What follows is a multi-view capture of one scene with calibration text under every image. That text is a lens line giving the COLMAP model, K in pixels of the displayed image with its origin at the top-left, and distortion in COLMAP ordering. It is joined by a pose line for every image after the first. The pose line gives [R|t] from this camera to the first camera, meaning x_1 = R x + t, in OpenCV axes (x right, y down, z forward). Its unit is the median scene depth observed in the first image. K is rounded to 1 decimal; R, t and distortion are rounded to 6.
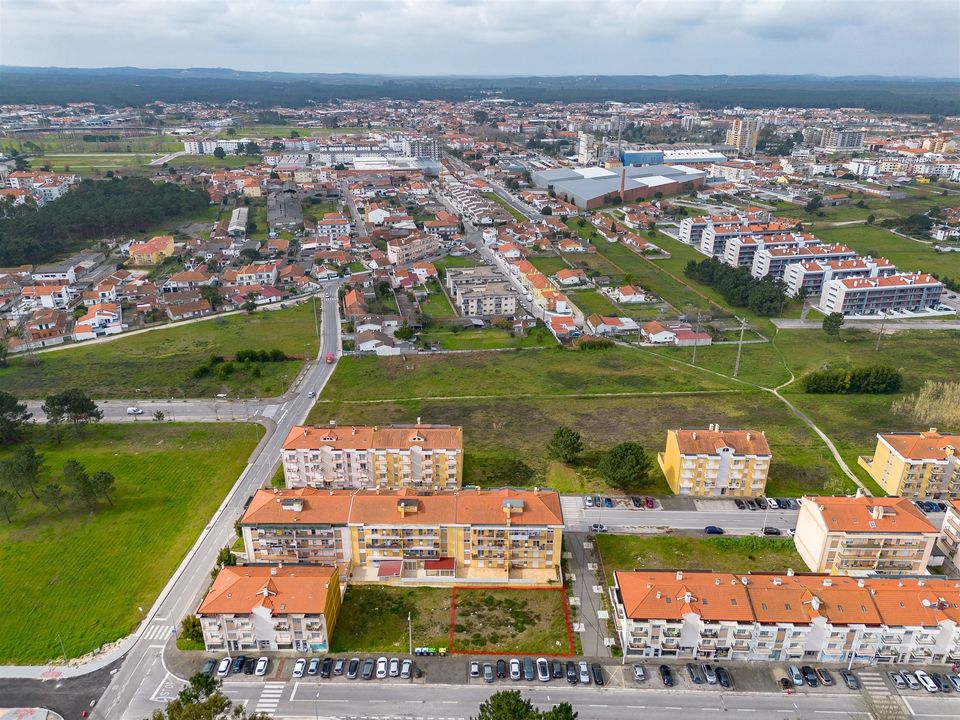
lens RADIAL K [[682.6, 0, 473.5], [0, 682.6, 361.3], [0, 0, 1]] dist [0.057226, -0.042821]
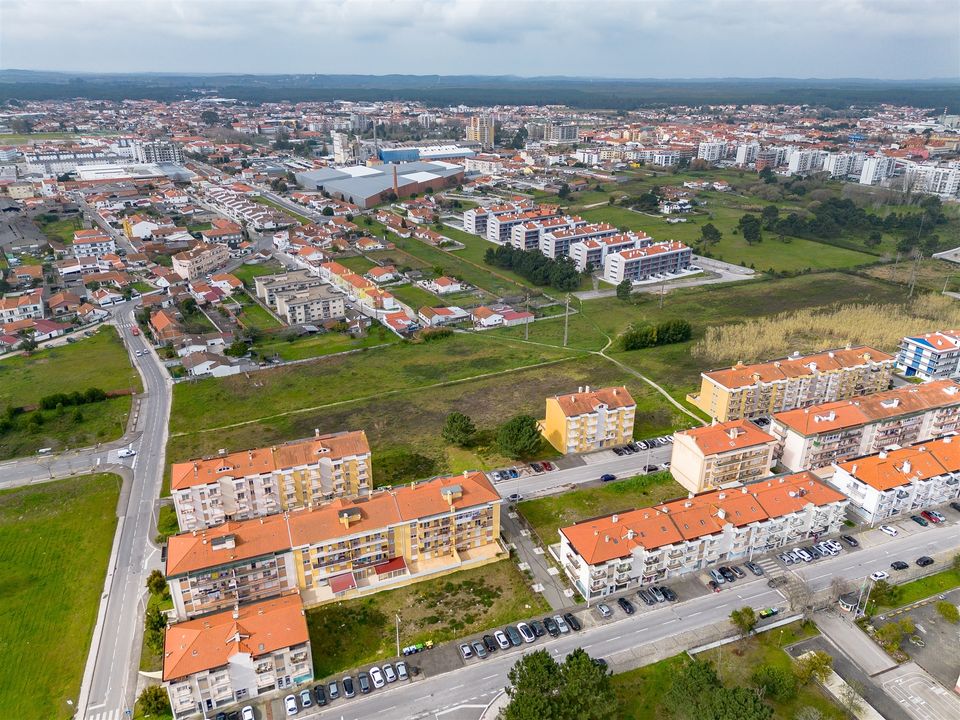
lens RADIAL K [[682.6, 0, 482.2], [0, 682.6, 361.7], [0, 0, 1]] dist [0.057226, -0.042821]
pose [[0.927082, -0.146535, 0.345032, -0.150420], [0.145952, 0.988900, 0.027821, -0.003395], [-0.345279, 0.024565, 0.938178, 0.008597]]
